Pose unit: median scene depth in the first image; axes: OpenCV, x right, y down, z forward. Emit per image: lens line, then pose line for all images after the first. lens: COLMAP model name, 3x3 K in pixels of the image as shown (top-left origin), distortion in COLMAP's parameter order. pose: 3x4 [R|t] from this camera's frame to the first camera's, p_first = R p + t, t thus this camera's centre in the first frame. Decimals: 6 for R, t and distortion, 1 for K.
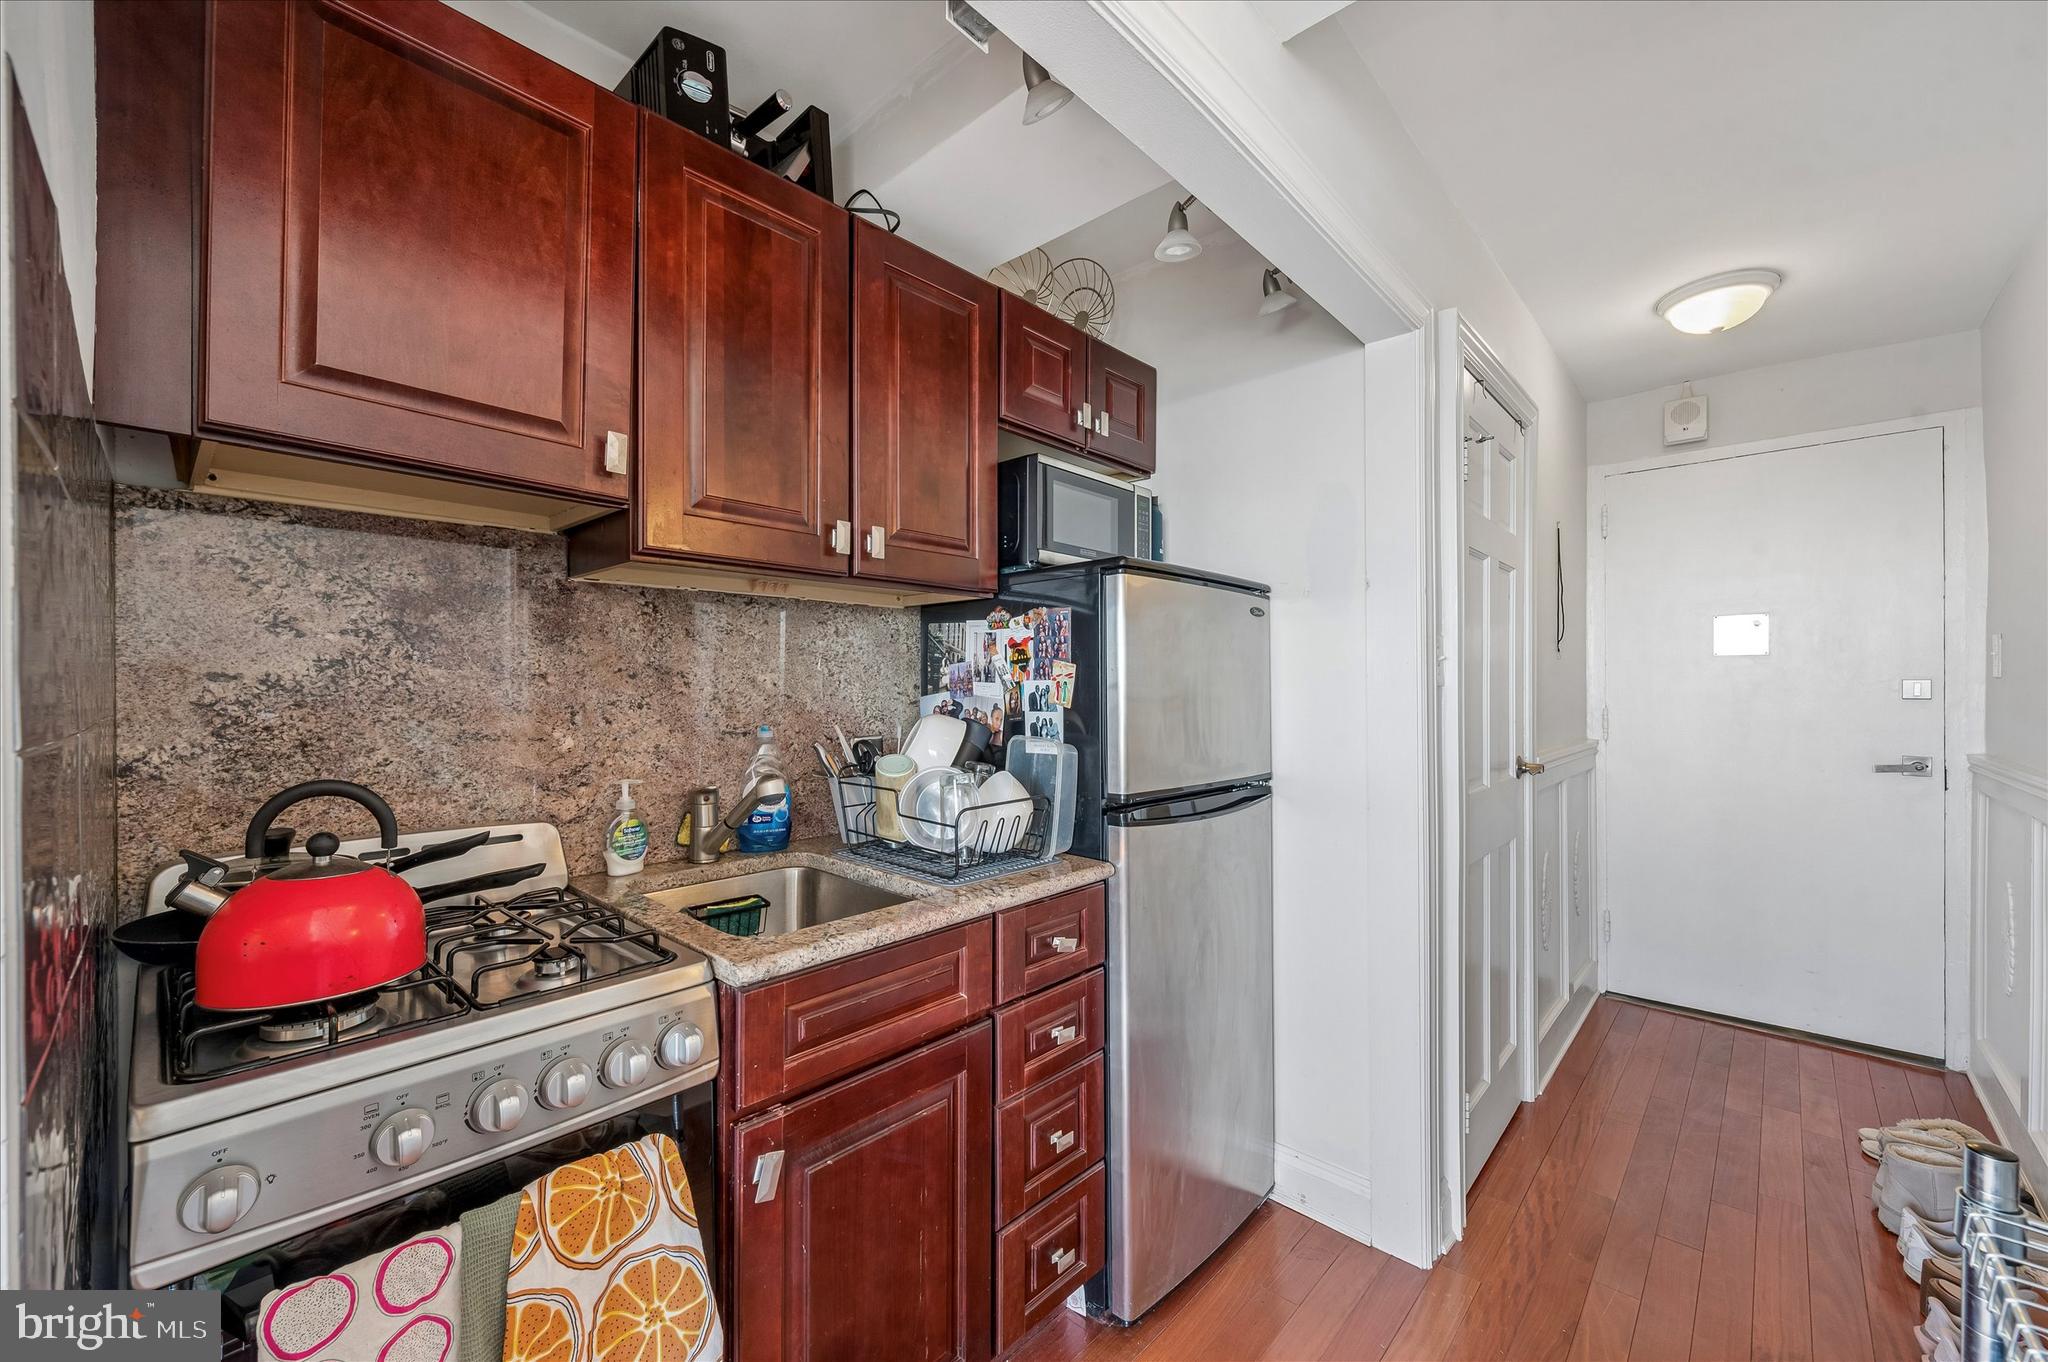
lens RADIAL K [[804.8, 0, 1027.4], [0, 804.8, 688.1], [0, 0, 1]] dist [-0.000707, 0.000509]
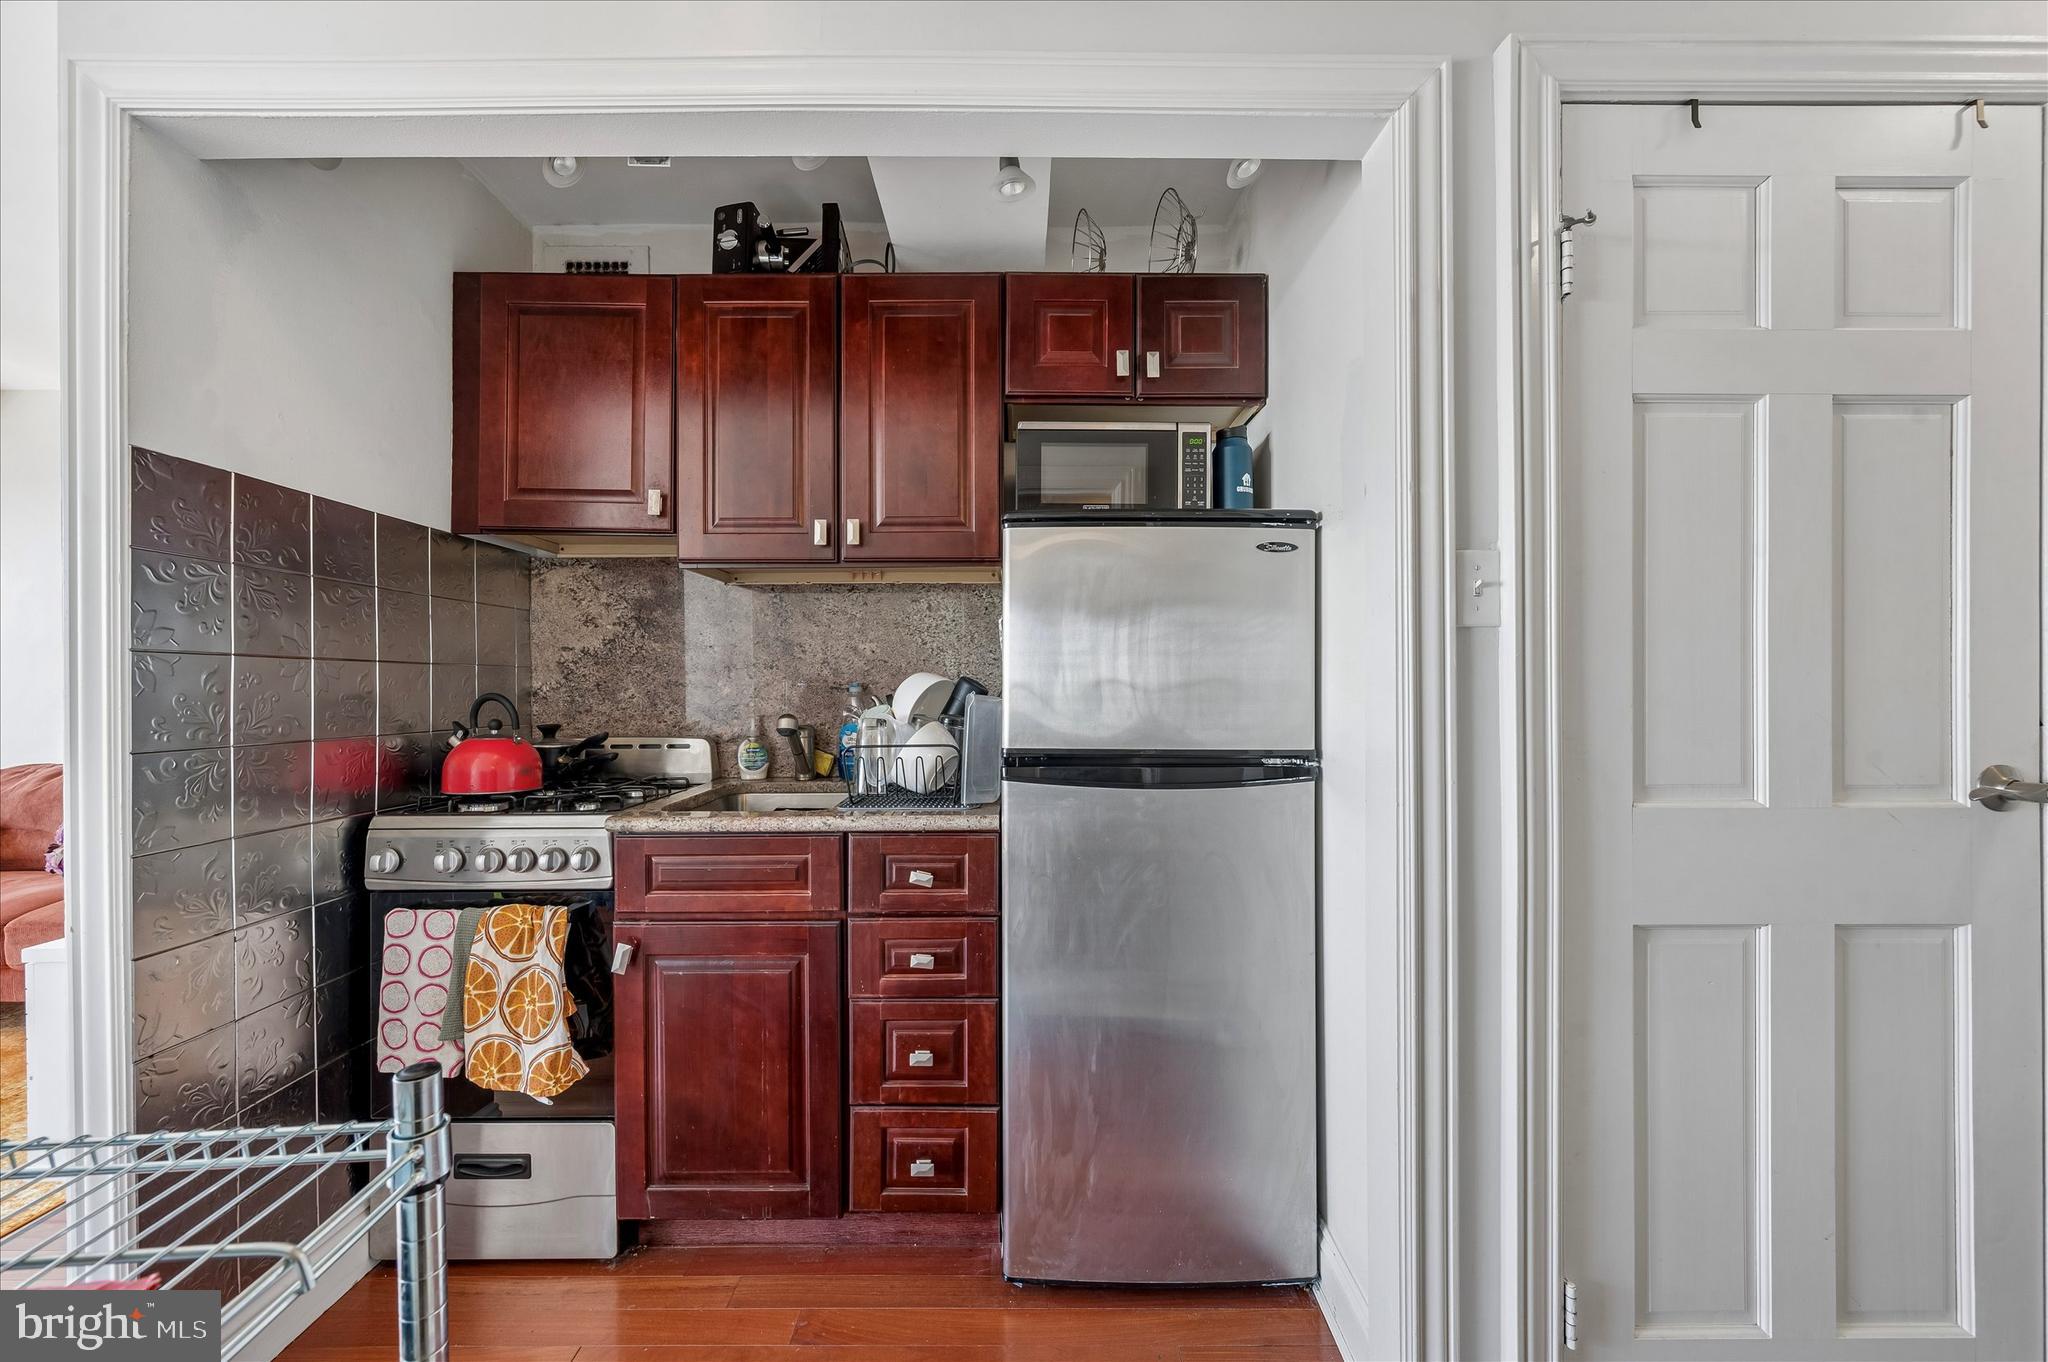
lens RADIAL K [[805.4, 0, 1011.9], [0, 805.4, 683.2], [0, 0, 1]] dist [0.001763, 0.000179]
pose [[0.683032, 0.000100, -0.730388, 0.698750], [-0.000278, 1.000000, -0.000123, 0.041170], [0.730388, 0.000287, 0.683032, 0.259419]]
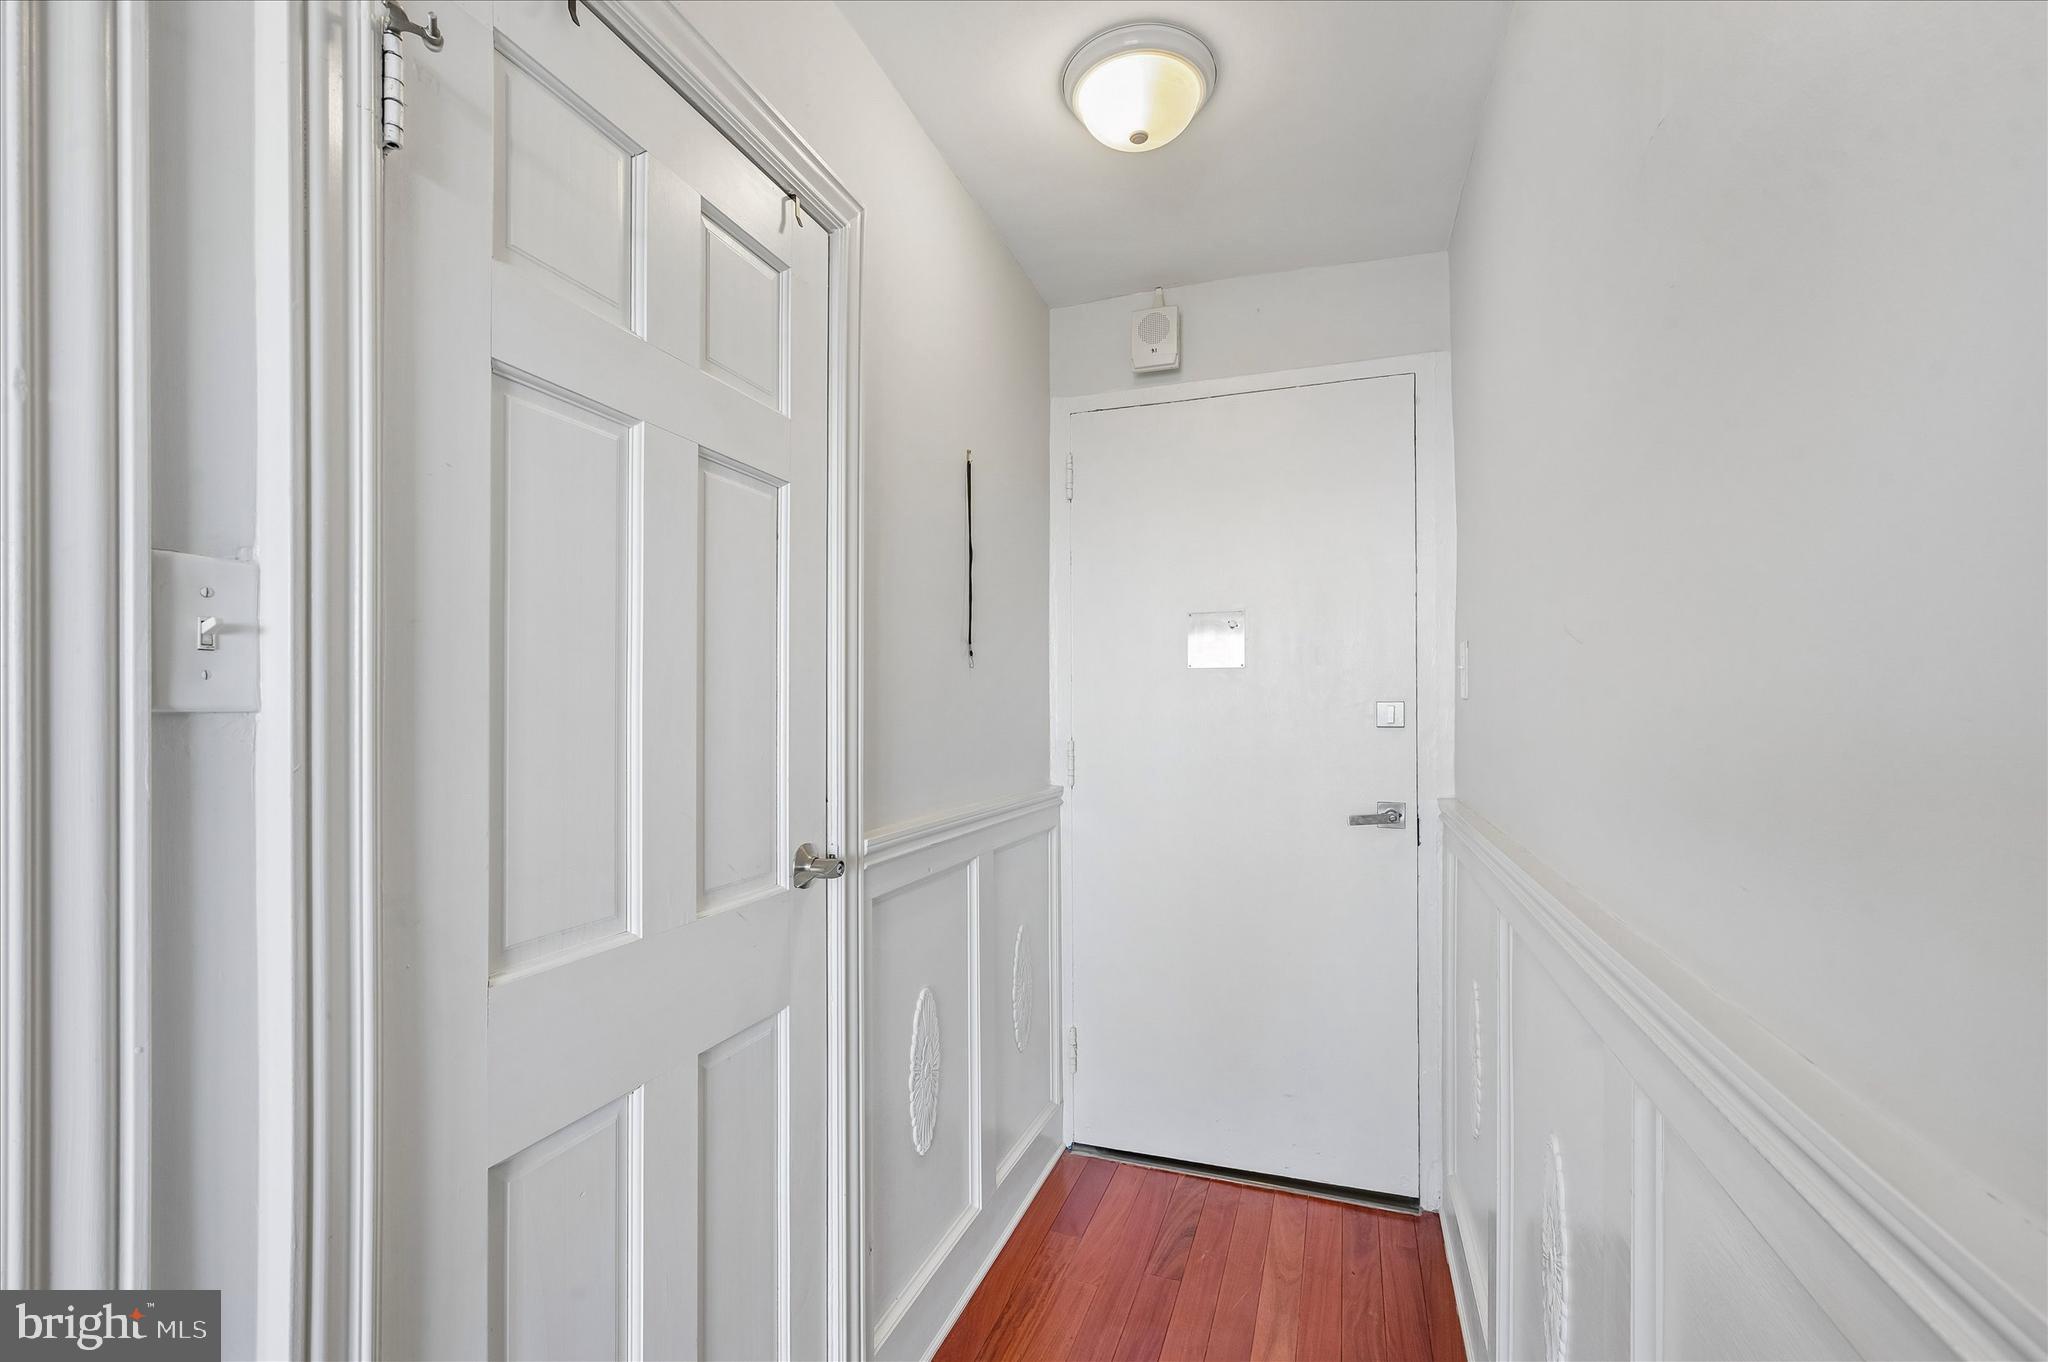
lens RADIAL K [[894.3, 0, 1032.1], [0, 894.3, 699.2], [0, 0, 1]] dist [0.000429, 0.000724]
pose [[0.914031, 0.005076, 0.405613, 0.637723], [-0.000814, 0.999943, -0.010680, -0.004976], [-0.405644, 0.009432, 0.913983, 0.513258]]
